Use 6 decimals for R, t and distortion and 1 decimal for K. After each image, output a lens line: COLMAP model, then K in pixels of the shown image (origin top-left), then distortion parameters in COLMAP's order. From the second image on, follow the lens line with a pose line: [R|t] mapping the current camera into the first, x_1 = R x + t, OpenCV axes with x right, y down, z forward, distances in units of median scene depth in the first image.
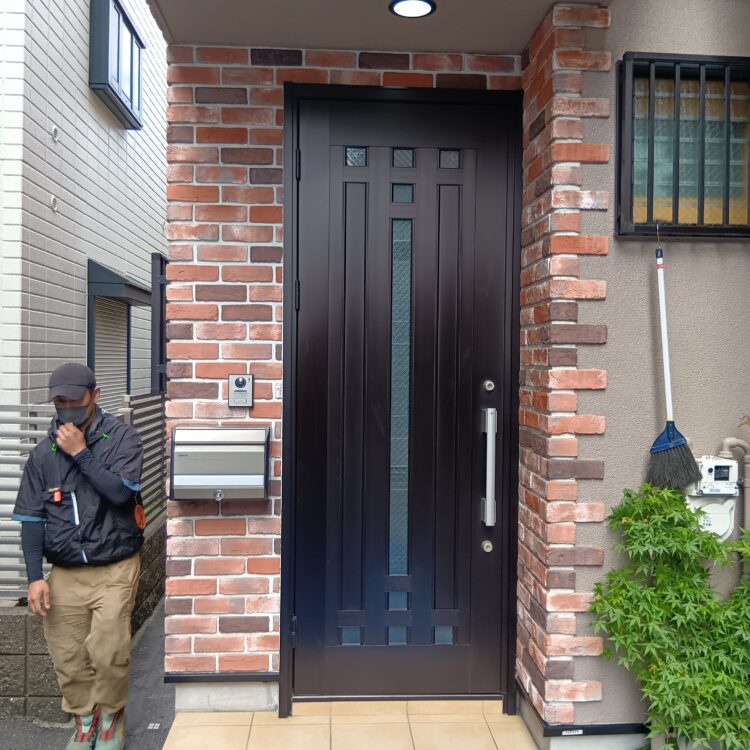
lens RADIAL K [[782.5, 0, 375.0], [0, 782.5, 375.0], [0, 0, 1]] dist [0.041099, -0.111567]
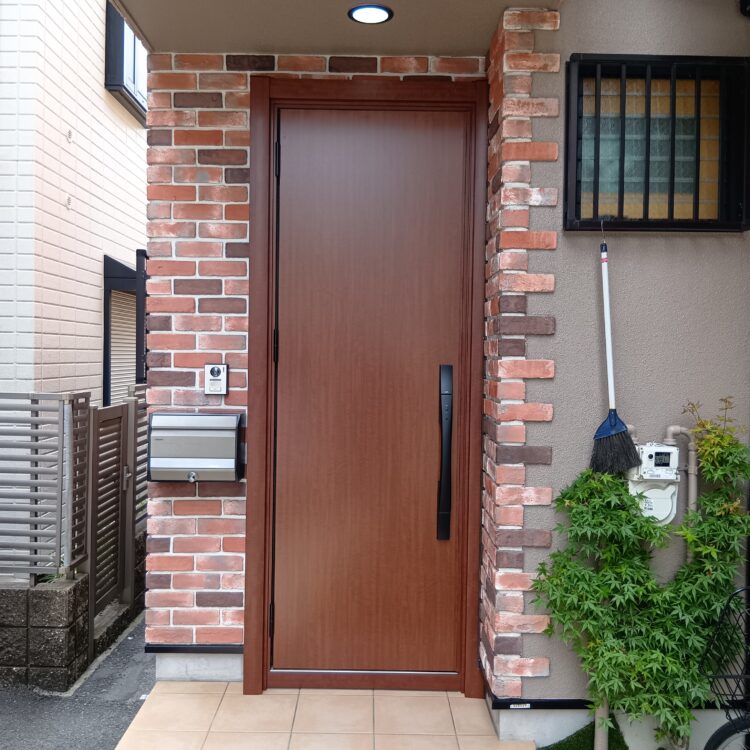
lens RADIAL K [[782.5, 0, 375.0], [0, 782.5, 375.0], [0, 0, 1]] dist [0.041099, -0.111567]
pose [[0.998704, 0.003559, -0.050765, 0.106129], [-0.003173, 0.999965, 0.007684, 0.006188], [0.050790, -0.007513, 0.998681, -0.051331]]
